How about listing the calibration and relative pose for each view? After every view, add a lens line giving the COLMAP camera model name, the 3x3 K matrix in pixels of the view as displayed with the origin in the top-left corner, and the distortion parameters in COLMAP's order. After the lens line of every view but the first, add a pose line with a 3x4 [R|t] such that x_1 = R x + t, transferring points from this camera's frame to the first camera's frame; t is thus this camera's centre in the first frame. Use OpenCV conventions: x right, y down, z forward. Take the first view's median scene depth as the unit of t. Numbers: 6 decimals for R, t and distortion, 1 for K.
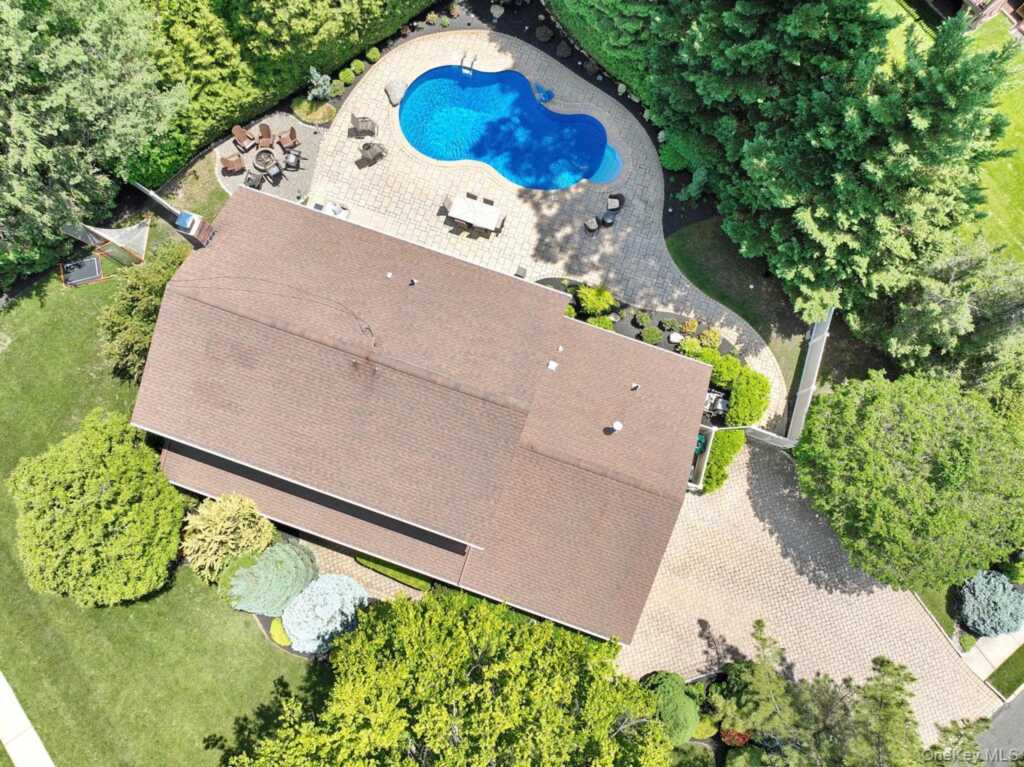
lens RADIAL K [[722.9, 0, 512.0], [0, 722.9, 383.5], [0, 0, 1]] dist [0.008390, -0.001044]
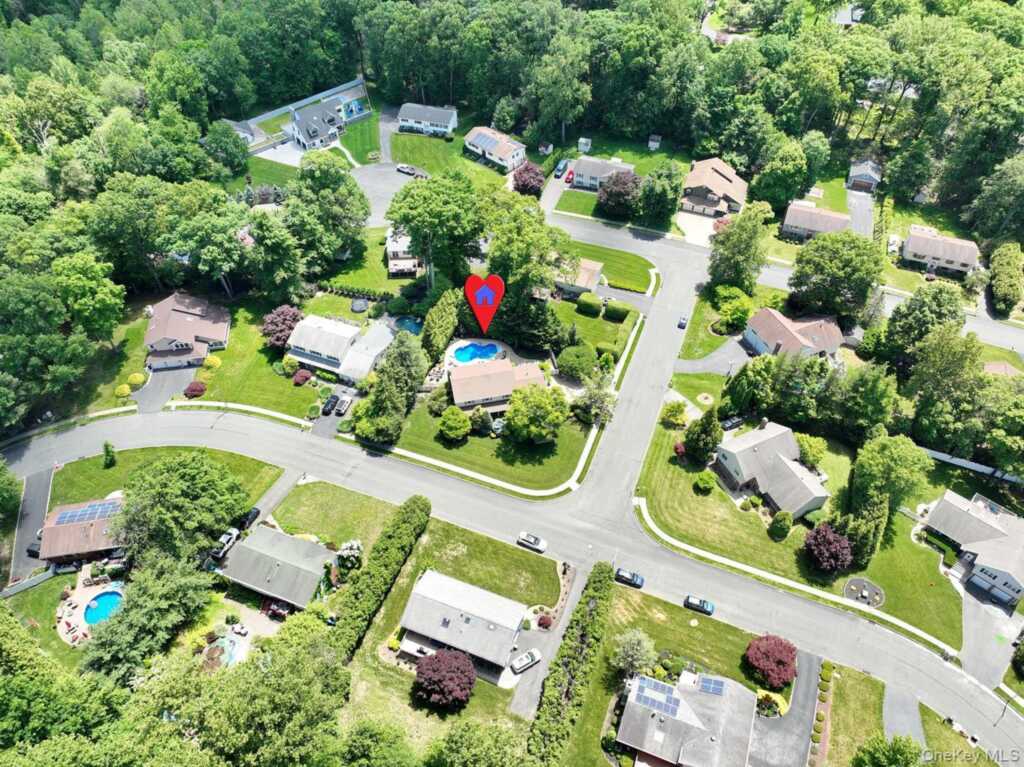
lens RADIAL K [[722.9, 0, 512.0], [0, 722.9, 383.5], [0, 0, 1]] dist [0.008390, -0.001044]
pose [[0.850259, -0.397941, 0.344532, -1.552644], [0.517293, 0.752732, -0.407190, 1.889531], [-0.097302, 0.524441, 0.845869, -2.987411]]
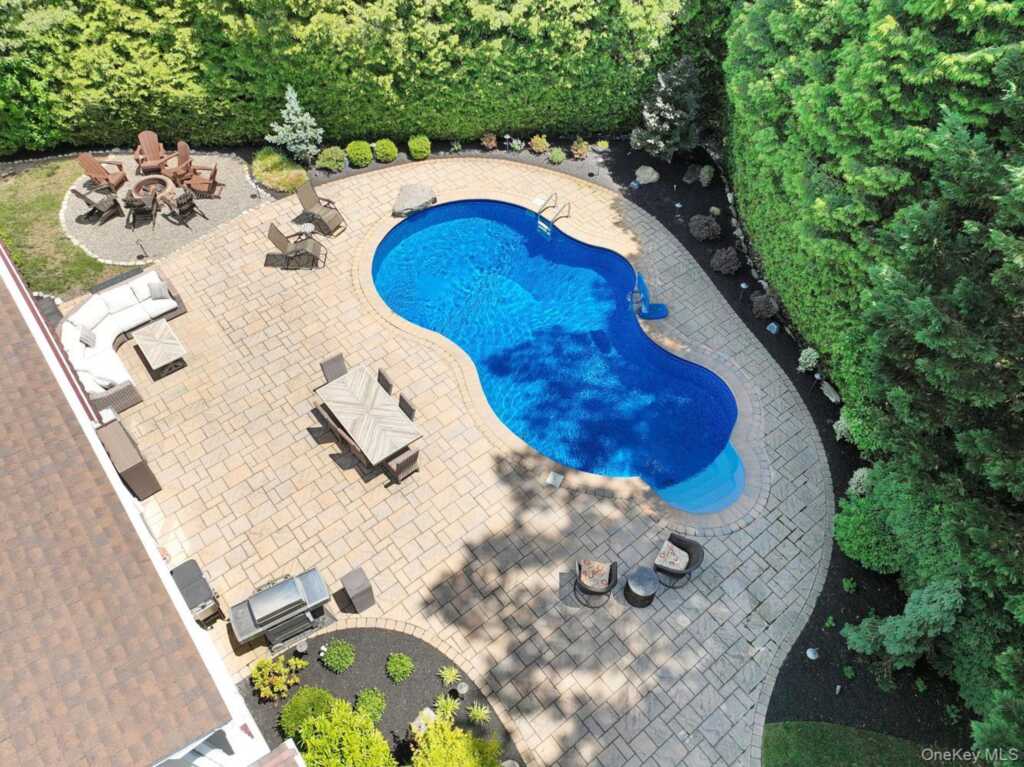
lens RADIAL K [[722.9, 0, 512.0], [0, 722.9, 383.5], [0, 0, 1]] dist [0.008390, -0.001044]
pose [[0.845403, 0.420658, -0.329153, 0.151226], [-0.524574, 0.769935, -0.363348, -0.131438], [0.100581, 0.479841, 0.871571, 0.593128]]
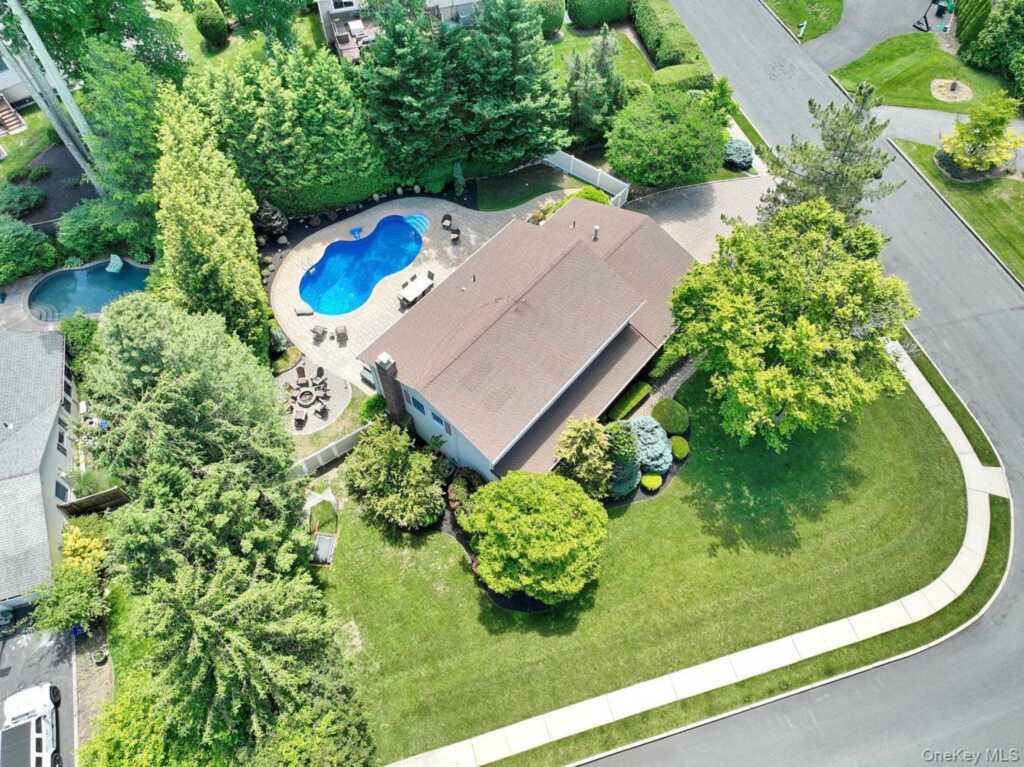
lens RADIAL K [[722.9, 0, 512.0], [0, 722.9, 383.5], [0, 0, 1]] dist [0.008390, -0.001044]
pose [[0.356026, -0.801140, 0.481062, -0.803035], [0.916941, 0.398758, -0.014539, 0.037231], [-0.180179, 0.446282, 0.876566, -0.218084]]
